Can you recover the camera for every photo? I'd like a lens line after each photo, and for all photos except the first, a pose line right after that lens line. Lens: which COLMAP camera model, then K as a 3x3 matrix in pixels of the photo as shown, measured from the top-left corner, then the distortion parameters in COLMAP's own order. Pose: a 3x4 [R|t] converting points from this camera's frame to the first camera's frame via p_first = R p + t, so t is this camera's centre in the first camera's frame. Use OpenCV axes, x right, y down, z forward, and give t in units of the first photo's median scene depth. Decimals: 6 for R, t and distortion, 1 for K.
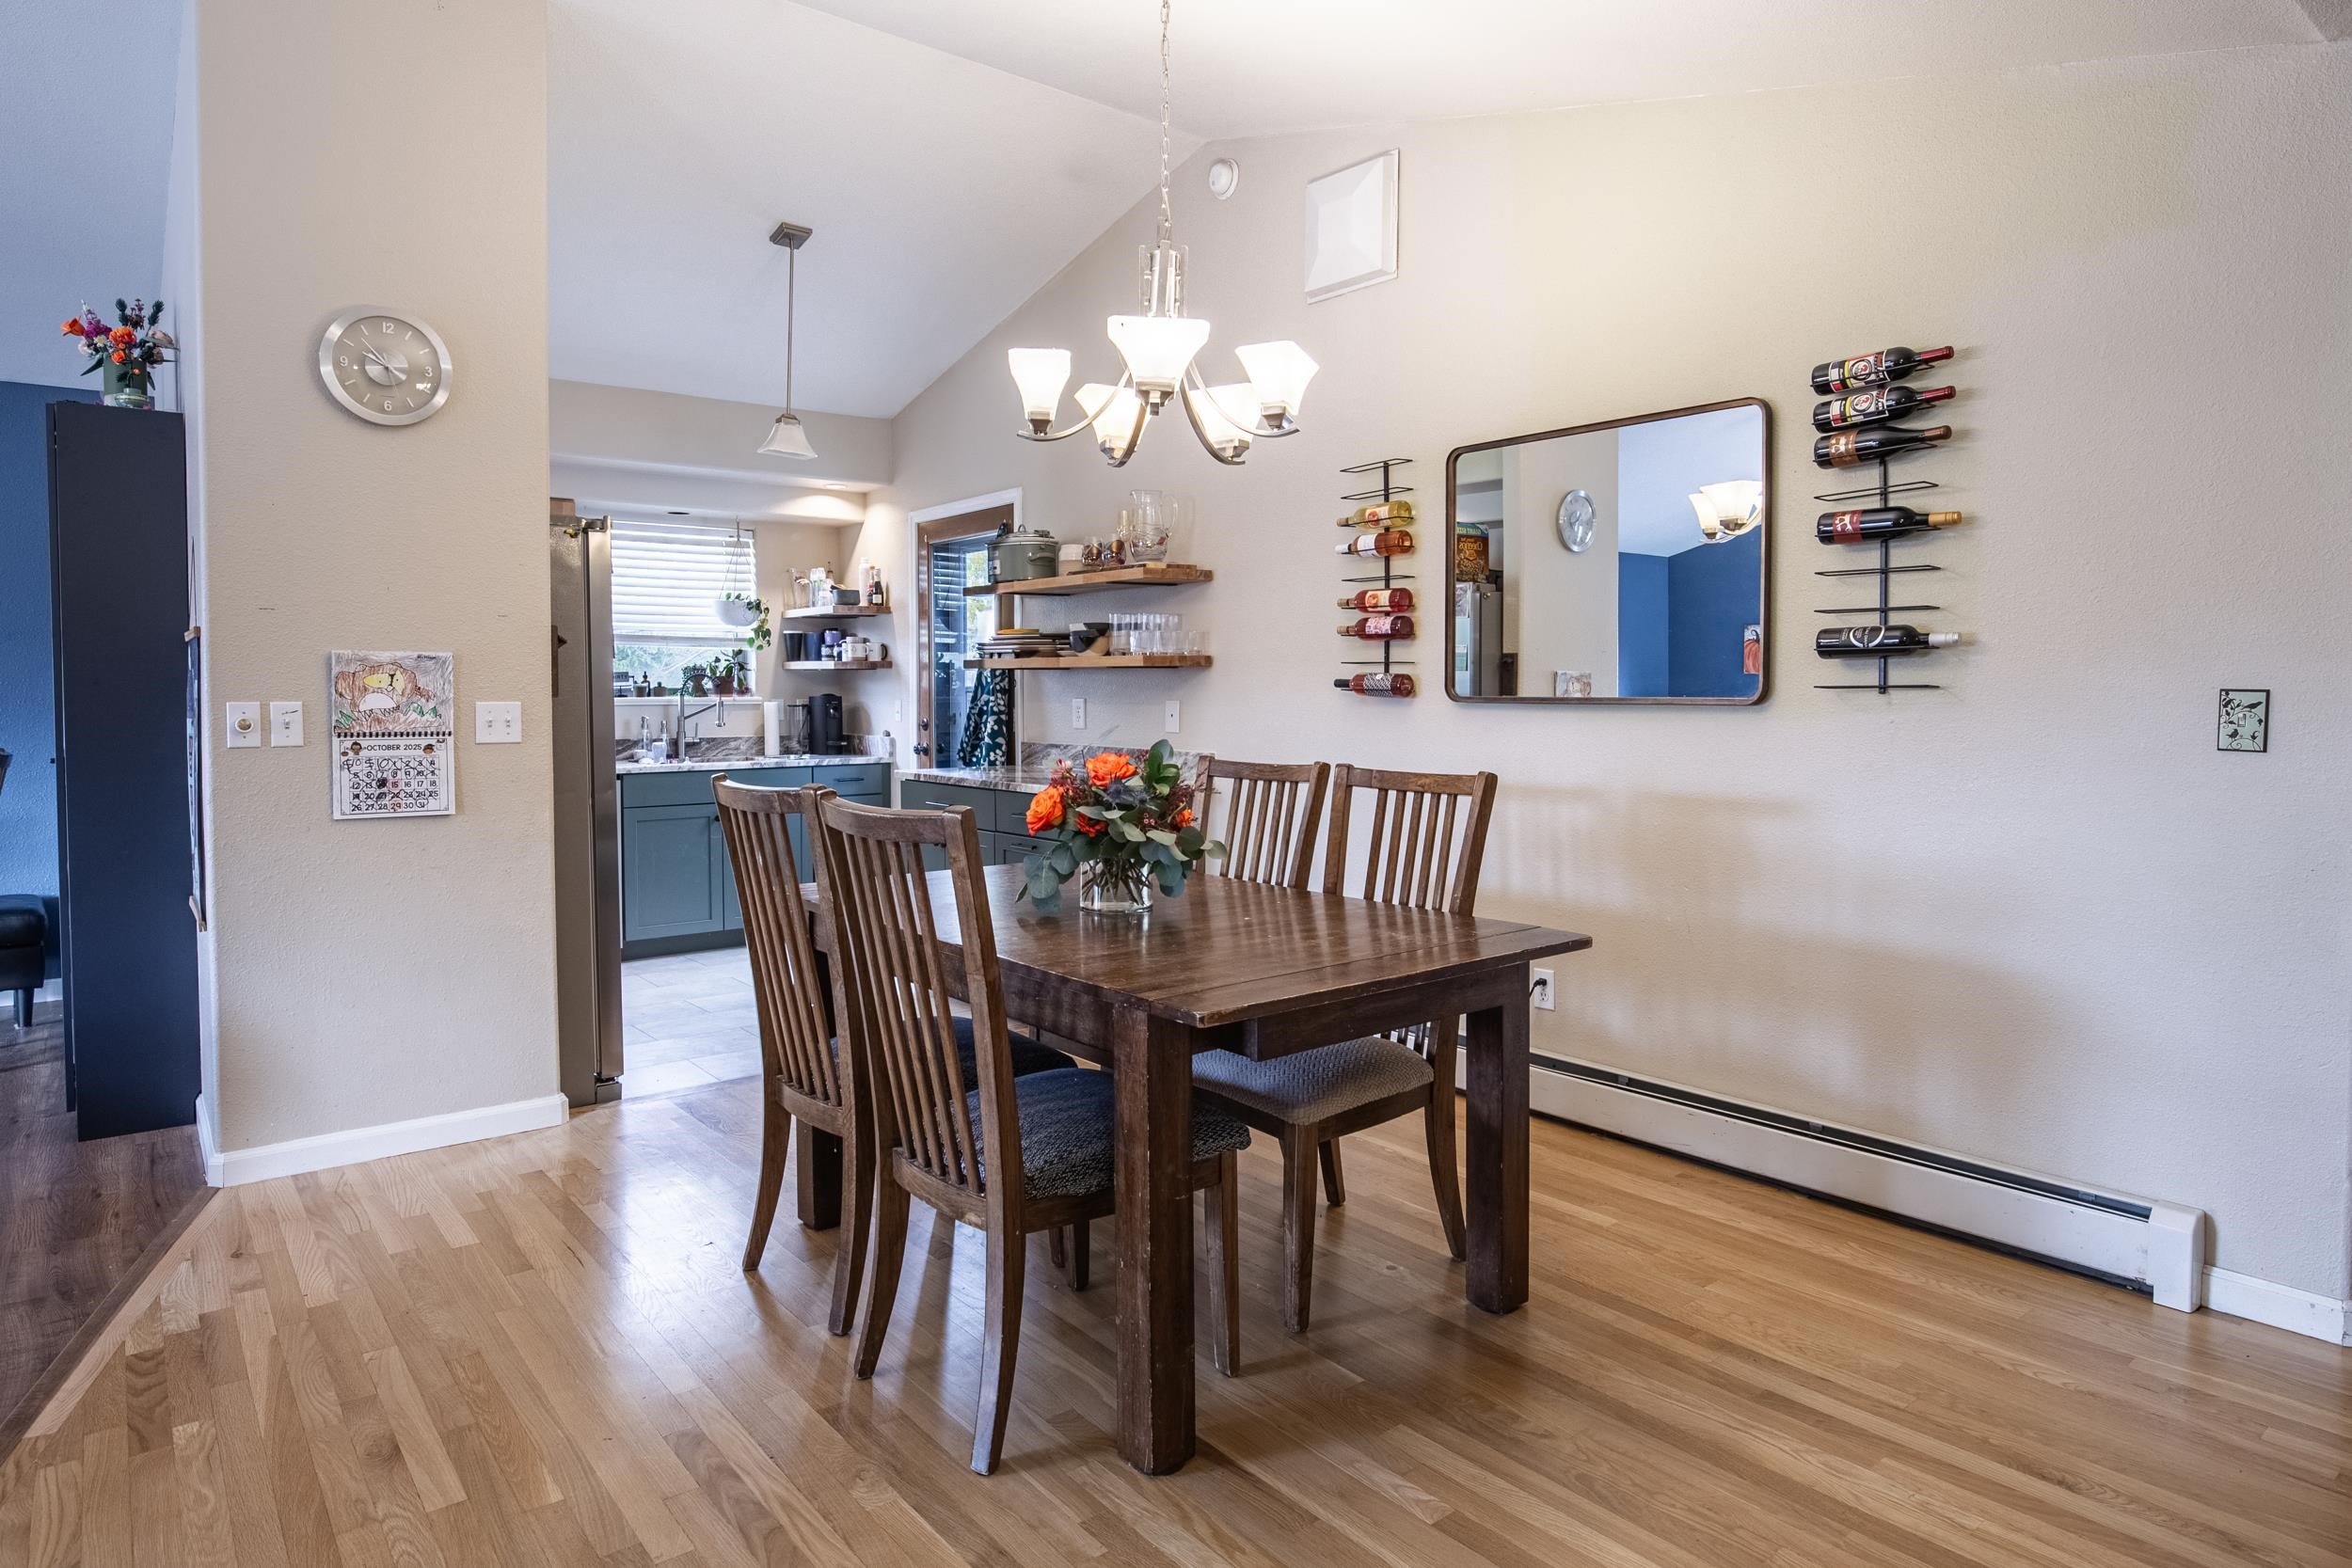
lens RADIAL K [[1372.3, 0, 1176.0], [0, 1372.3, 784.0], [0, 0, 1]] dist [-0.043067, -0.000008]
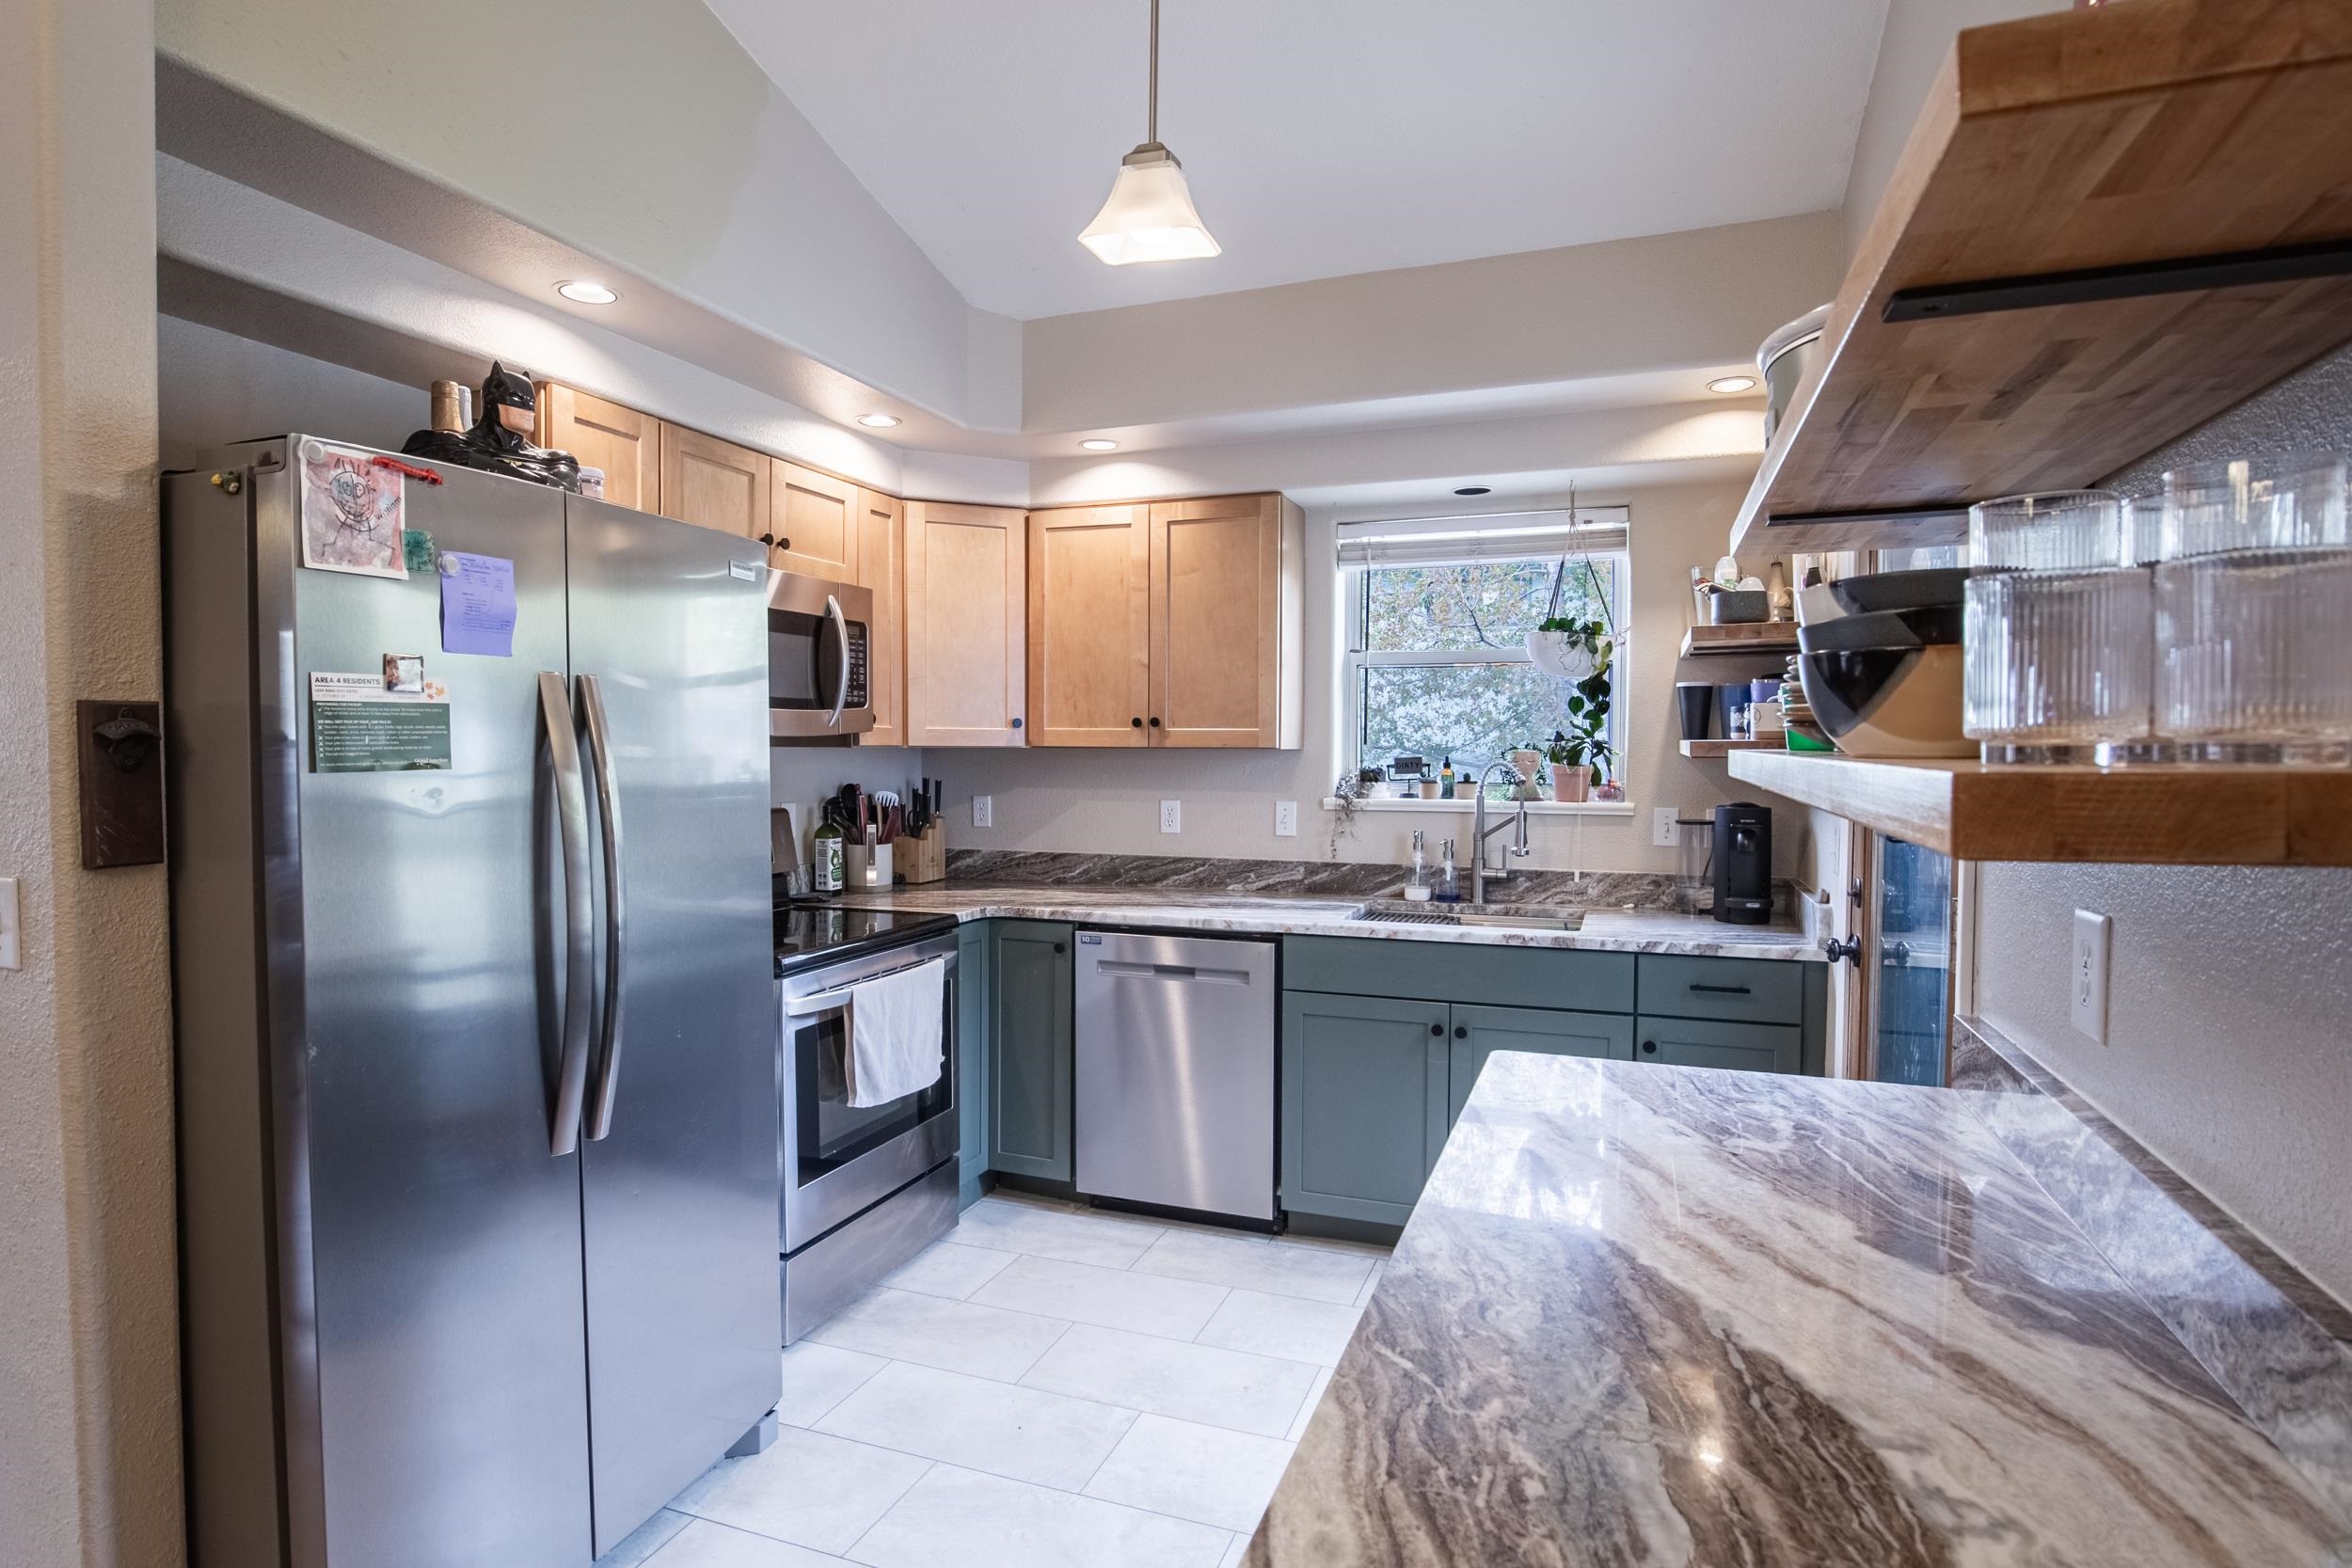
lens RADIAL K [[1235.0, 0, 1176.0], [0, 1235.0, 784.0], [0, 0, 1]] dist [-0.065033, 0.000008]
pose [[0.503861, 0.027937, -0.863333, 0.030400], [-0.061027, 0.998131, -0.003318, -0.059036], [0.861626, 0.054359, 0.504624, 0.598301]]
